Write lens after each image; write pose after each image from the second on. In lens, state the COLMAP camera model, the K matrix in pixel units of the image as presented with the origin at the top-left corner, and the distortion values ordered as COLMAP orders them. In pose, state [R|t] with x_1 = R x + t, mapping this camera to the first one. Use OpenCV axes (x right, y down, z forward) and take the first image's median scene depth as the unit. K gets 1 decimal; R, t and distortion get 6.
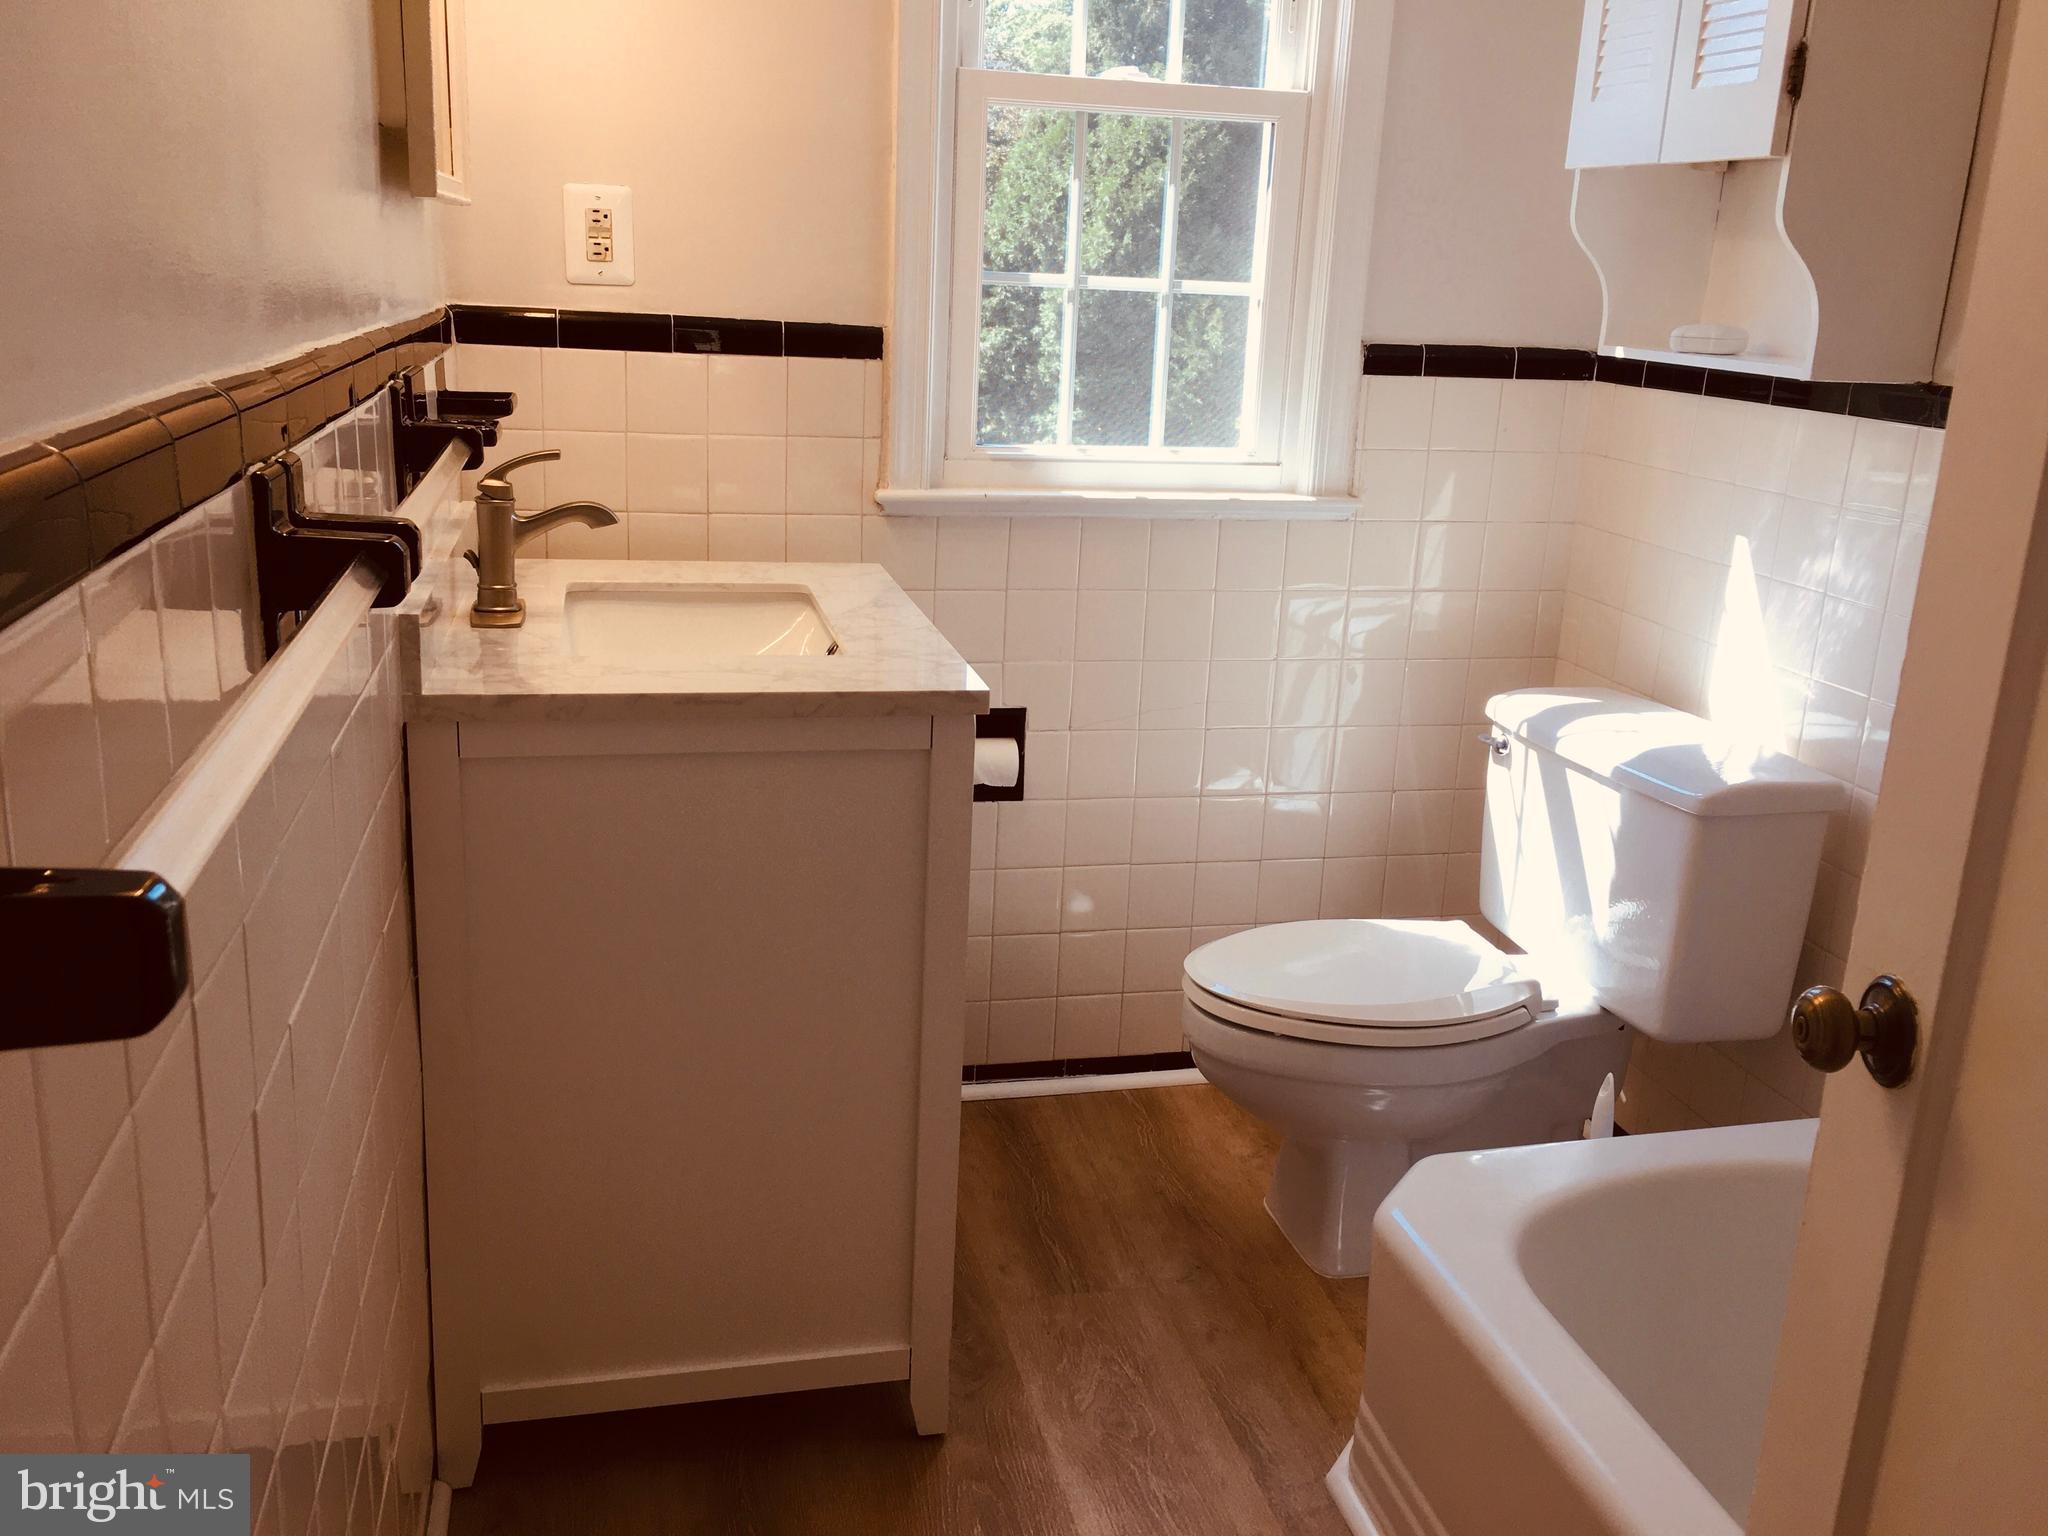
lens RADIAL K [[1758.9, 0, 1022.7], [0, 1758.9, 755.4], [0, 0, 1]] dist [0.078382, -0.116207]
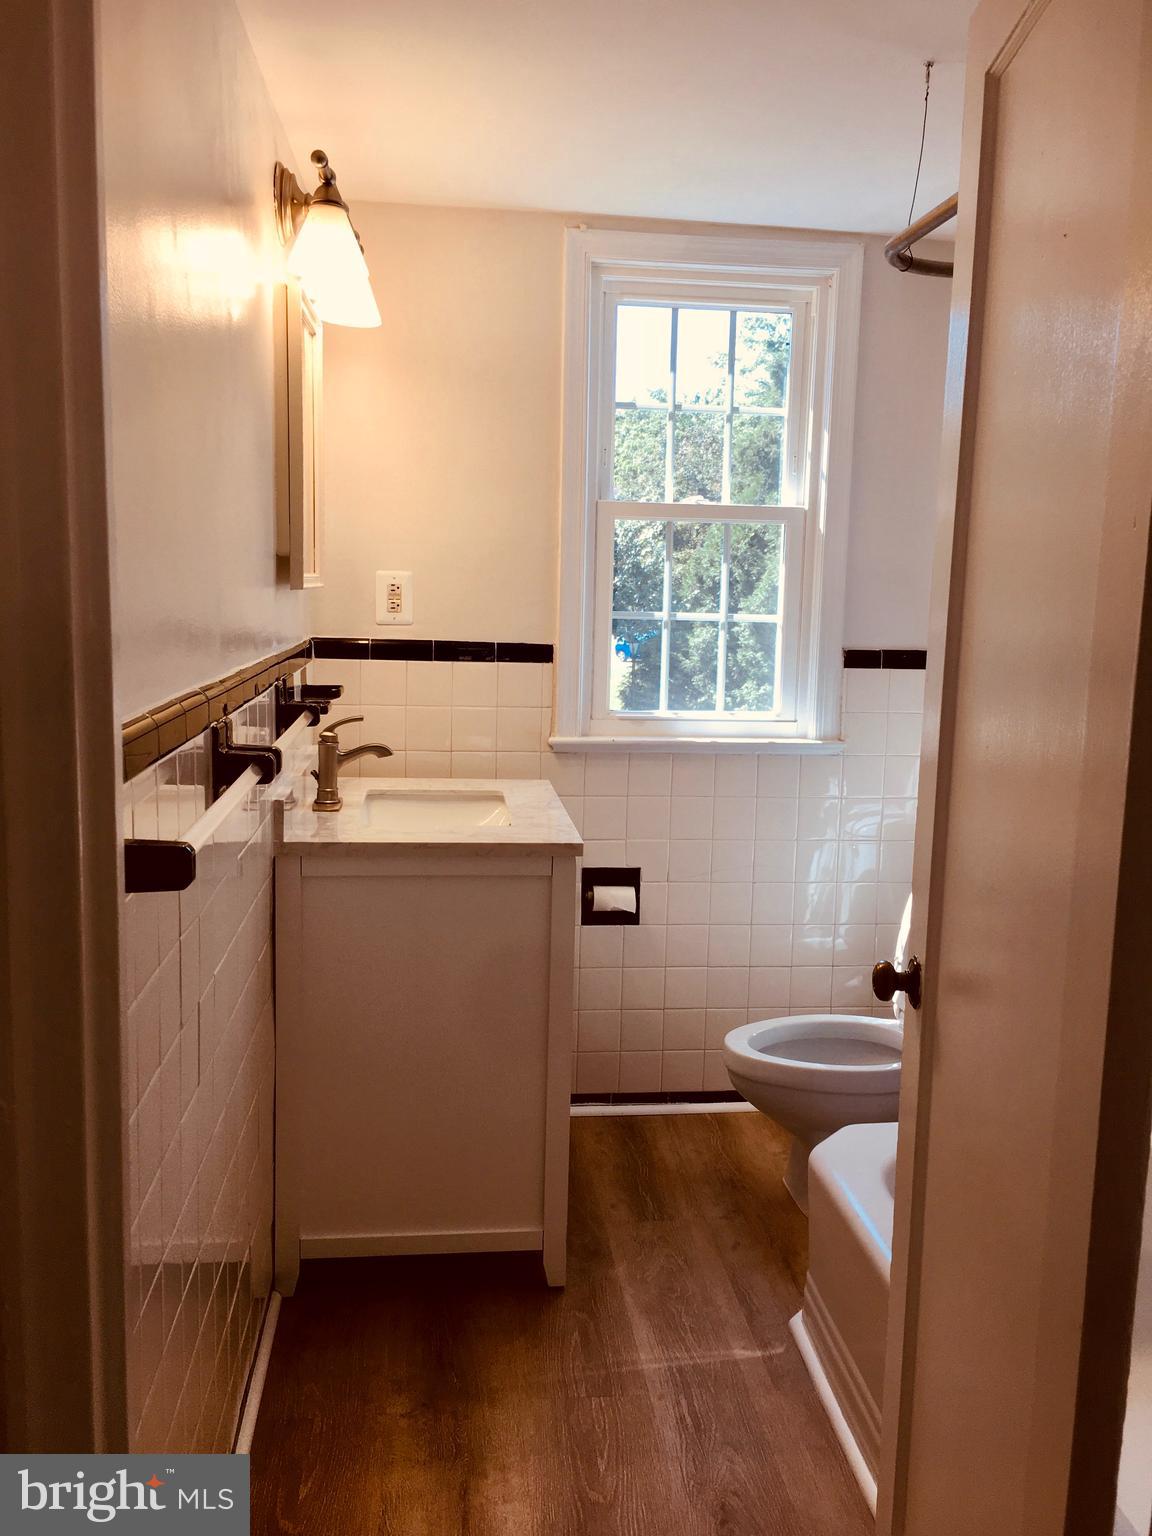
lens RADIAL K [[1319.1, 0, 576.0], [0, 1319.1, 768.0], [0, 0, 1]] dist [0.078382, -0.116207]
pose [[0.992747, -0.002326, -0.120202, 0.111179], [-0.013445, 0.991392, -0.130232, 0.051726], [0.119470, 0.130903, 0.984170, -0.289005]]
